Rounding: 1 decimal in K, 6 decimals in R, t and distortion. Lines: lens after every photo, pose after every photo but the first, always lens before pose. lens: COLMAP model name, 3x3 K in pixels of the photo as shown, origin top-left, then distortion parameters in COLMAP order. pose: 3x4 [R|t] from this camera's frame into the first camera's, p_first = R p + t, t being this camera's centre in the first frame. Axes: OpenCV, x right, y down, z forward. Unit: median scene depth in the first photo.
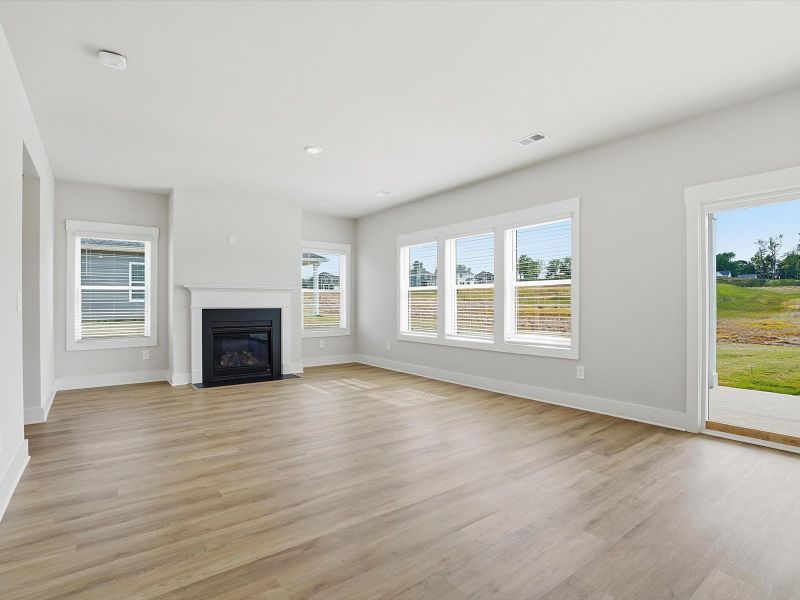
lens RADIAL K [[416.8, 0, 400.0], [0, 416.8, 300.0], [0, 0, 1]] dist [-0.000566, -0.000068]
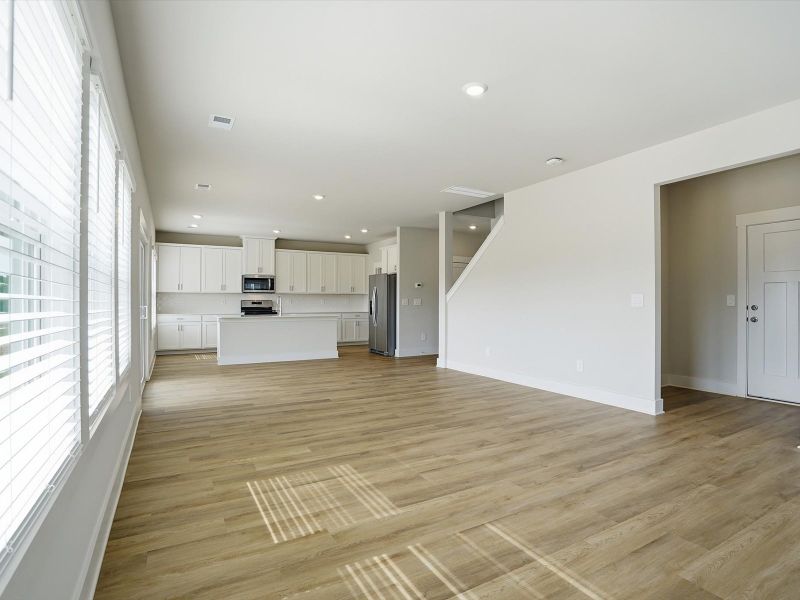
lens RADIAL K [[416.8, 0, 400.0], [0, 416.8, 300.0], [0, 0, 1]] dist [-0.000566, -0.000068]
pose [[-0.991174, 0.006099, 0.132428, -0.178557], [0.004889, 0.999943, -0.009458, 0.009152], [-0.132478, -0.008727, -0.991147, 1.769069]]
